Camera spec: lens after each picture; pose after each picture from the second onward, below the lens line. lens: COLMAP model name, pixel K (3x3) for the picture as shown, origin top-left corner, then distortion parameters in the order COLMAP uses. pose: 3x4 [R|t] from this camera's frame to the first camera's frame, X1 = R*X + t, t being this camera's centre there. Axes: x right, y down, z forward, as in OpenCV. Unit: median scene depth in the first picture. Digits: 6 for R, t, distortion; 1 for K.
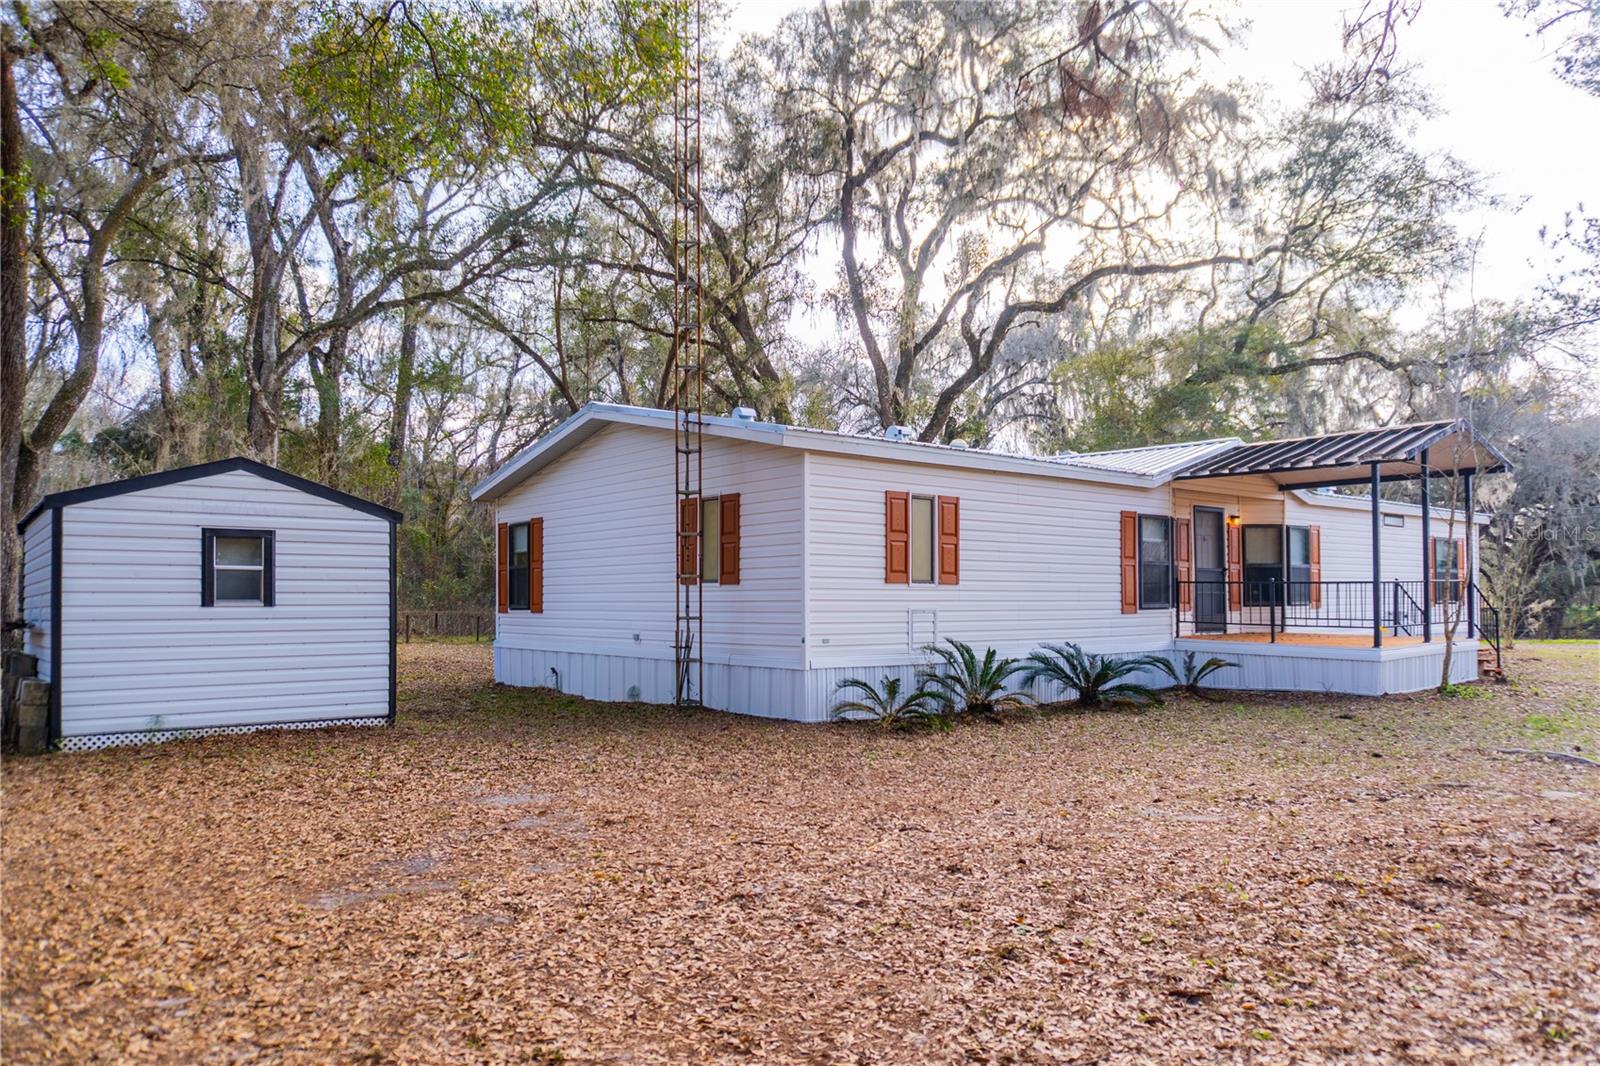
lens RADIAL K [[1113.0, 0, 810.2], [0, 1113.0, 571.7], [0, 0, 1]] dist [-0.025077, 0.004637]
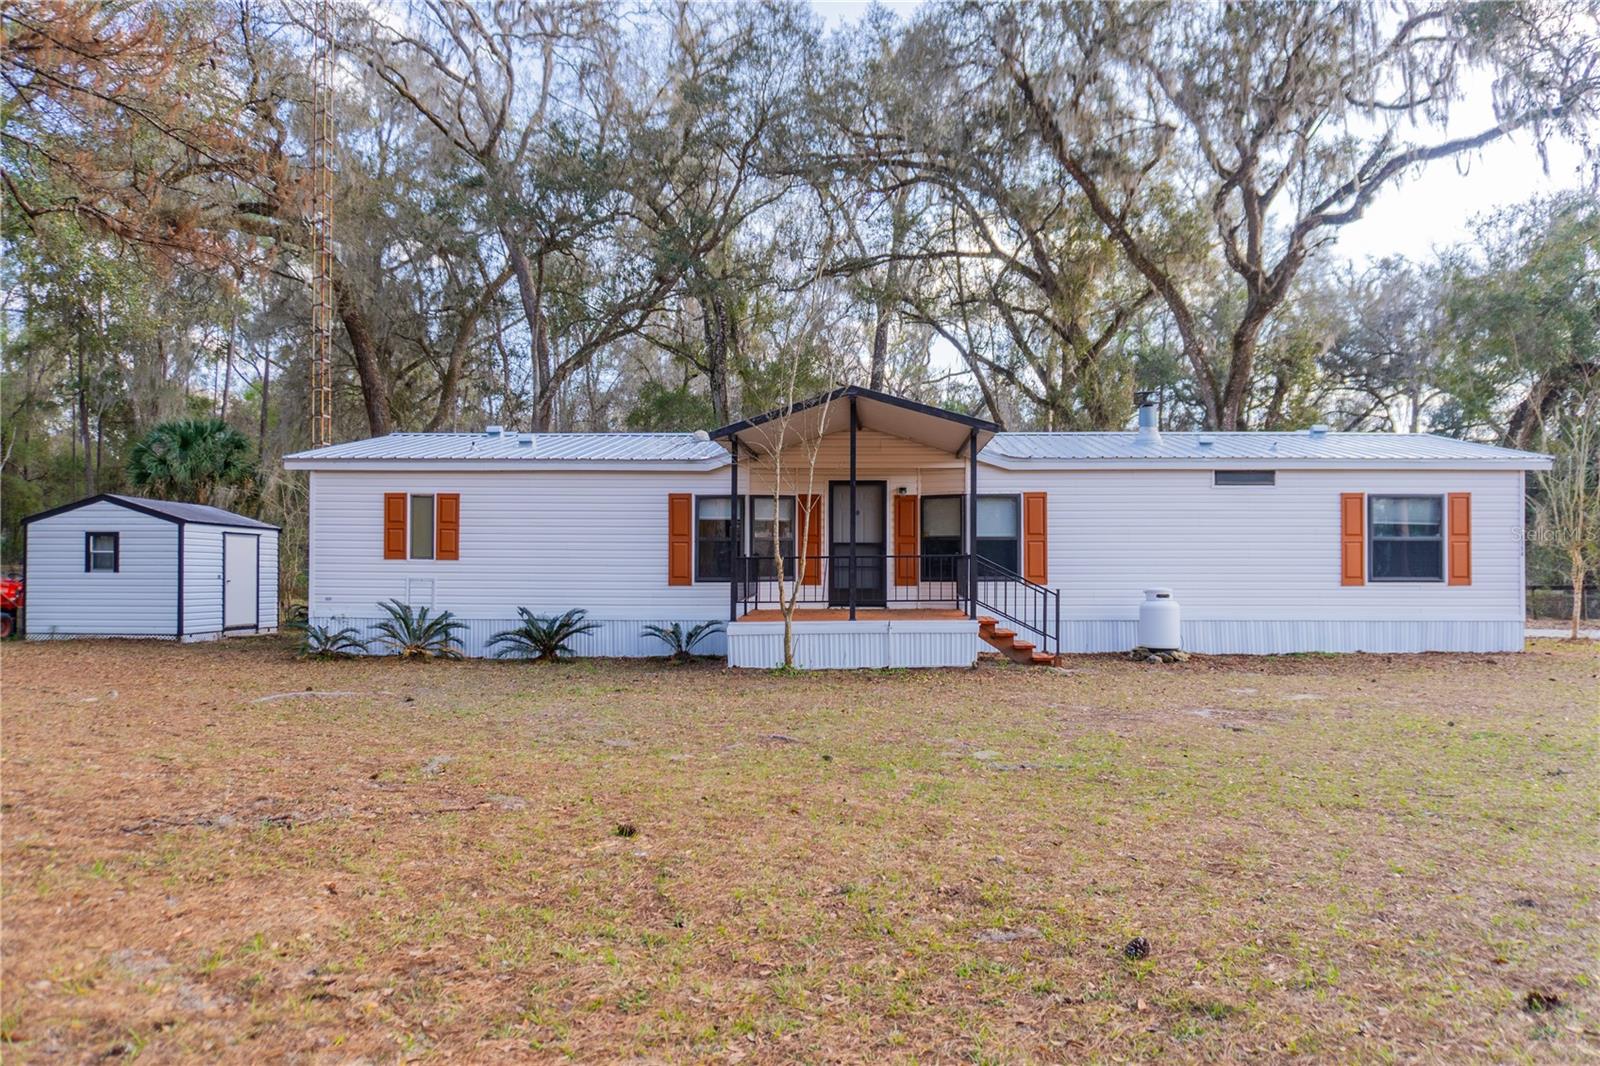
lens RADIAL K [[1113.0, 0, 810.2], [0, 1113.0, 571.7], [0, 0, 1]] dist [-0.025077, 0.004637]
pose [[0.764380, 0.008444, -0.644711, 1.394047], [0.011974, 0.999556, 0.027288, -0.005785], [0.644655, -0.028578, 0.763939, 0.281003]]
